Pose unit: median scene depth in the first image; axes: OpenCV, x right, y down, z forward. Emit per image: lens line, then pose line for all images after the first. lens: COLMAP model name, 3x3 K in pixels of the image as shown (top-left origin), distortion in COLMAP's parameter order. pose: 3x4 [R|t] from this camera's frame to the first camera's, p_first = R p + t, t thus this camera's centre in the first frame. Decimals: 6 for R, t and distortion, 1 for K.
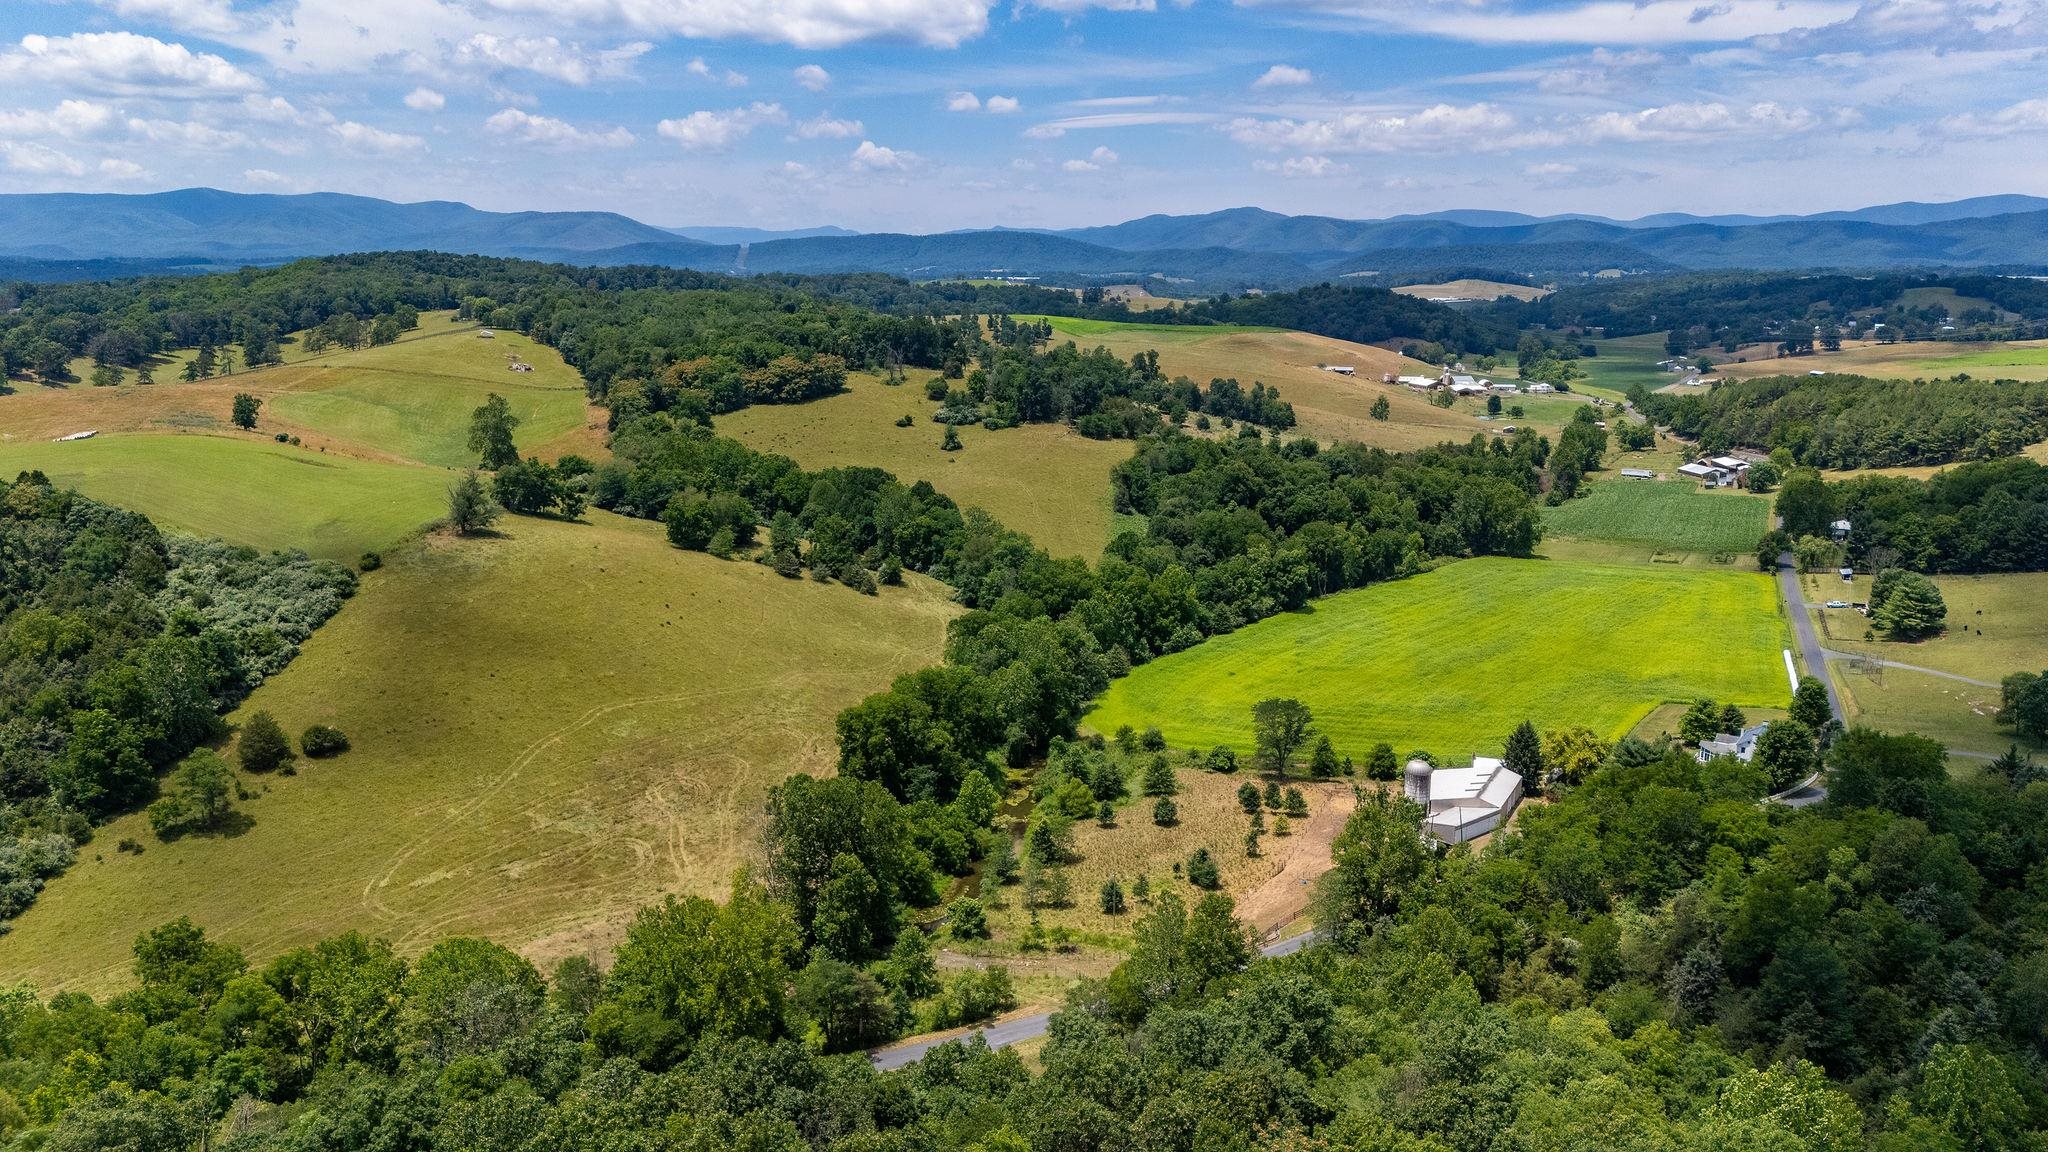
lens RADIAL K [[1513.6, 0, 1024.8], [0, 1513.6, 585.0], [0, 0, 1]] dist [0.080399, -0.087151]
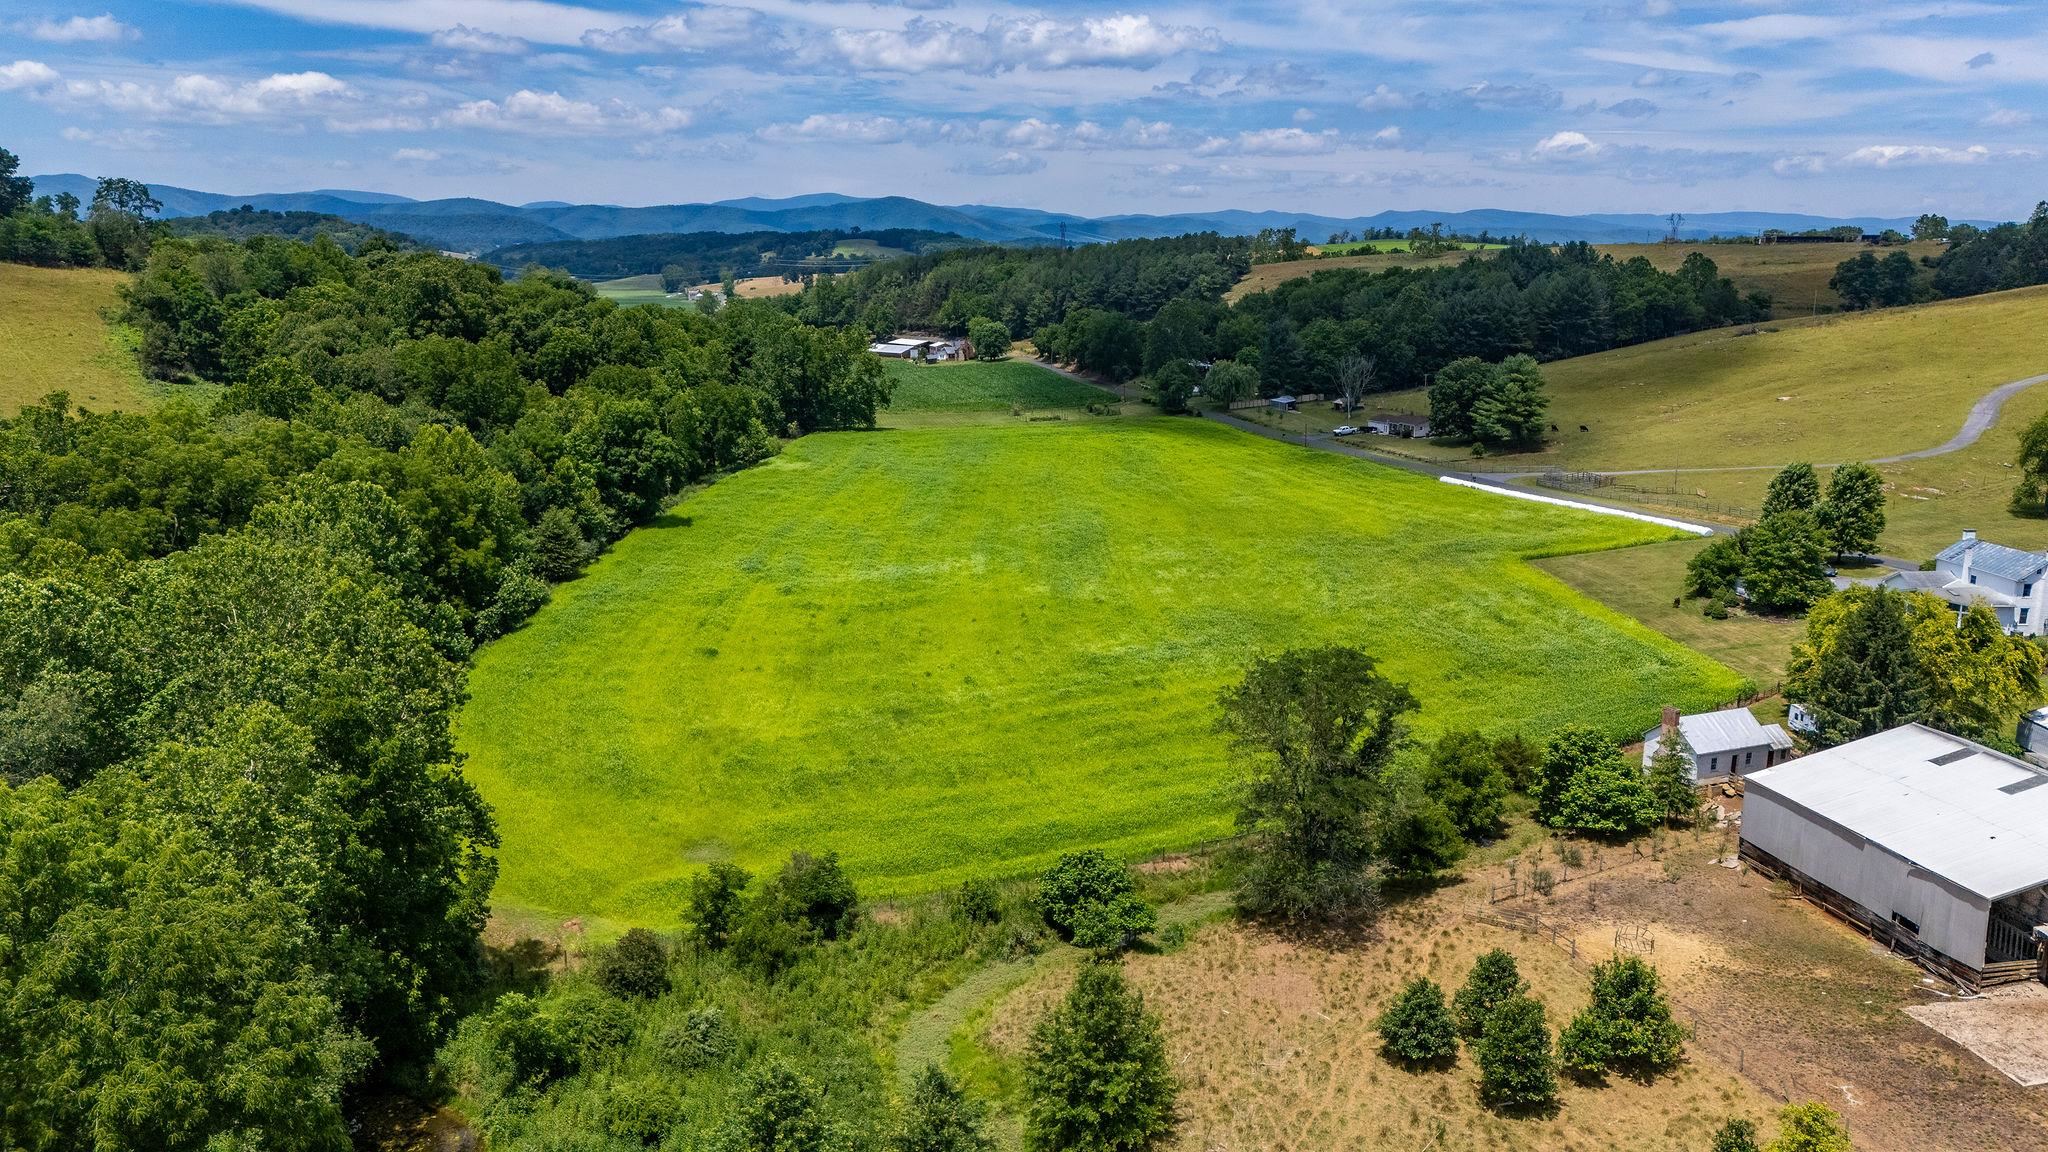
lens RADIAL K [[1513.6, 0, 1023.0], [0, 1513.6, 542.6], [0, 0, 1]] dist [0.080399, -0.087151]
pose [[0.770679, -0.117544, 0.626289, -0.027855], [0.131626, 0.991008, 0.024023, 0.019755], [-0.623481, 0.063922, 0.779221, 0.400337]]
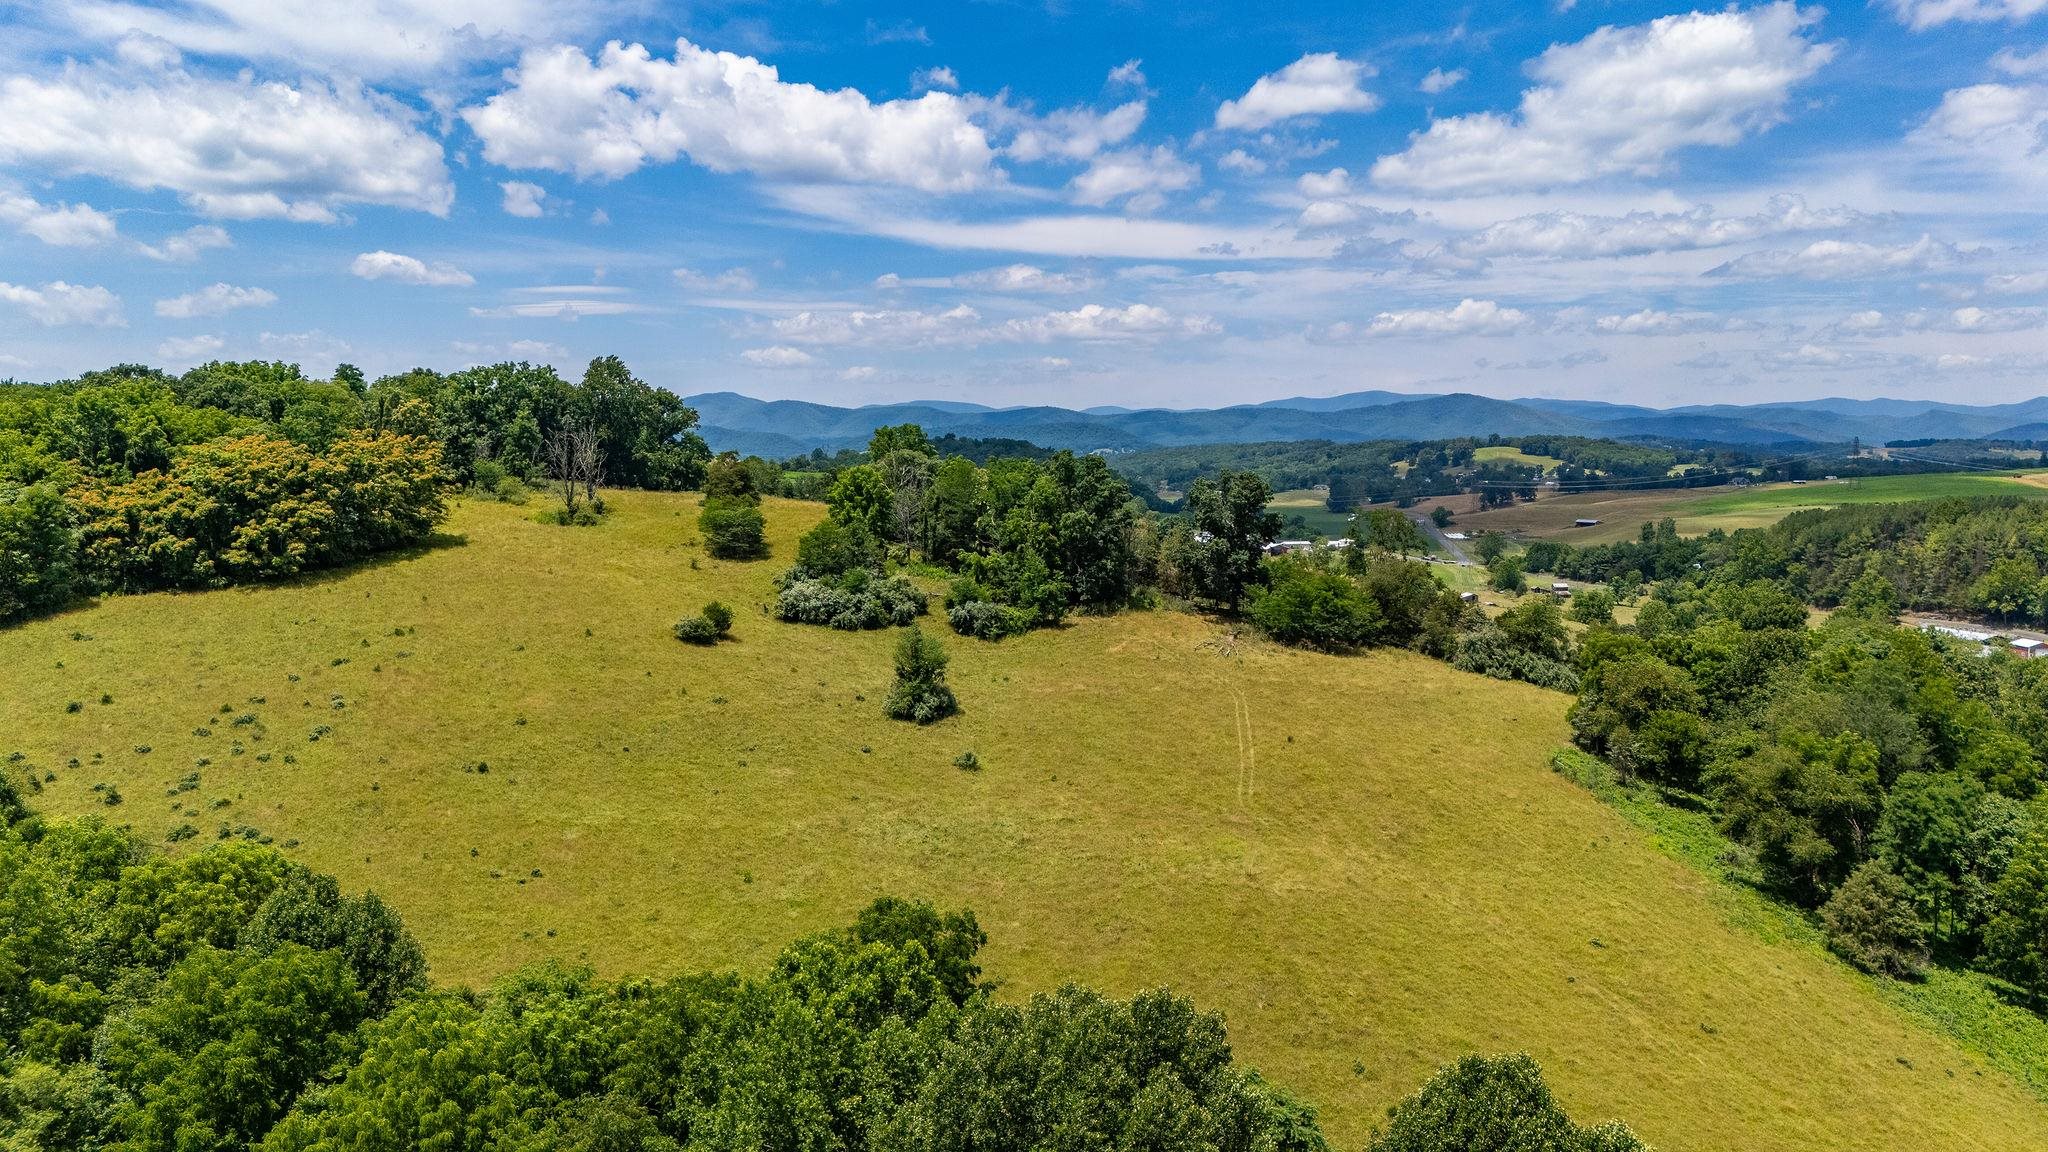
lens RADIAL K [[1513.6, 0, 1024.4], [0, 1513.6, 585.6], [0, 0, 1]] dist [0.080399, -0.087151]
pose [[0.940026, -0.034398, 0.339364, -0.117620], [0.075912, 0.991048, -0.109821, -0.076503], [-0.332548, 0.128996, 0.934223, 0.679787]]
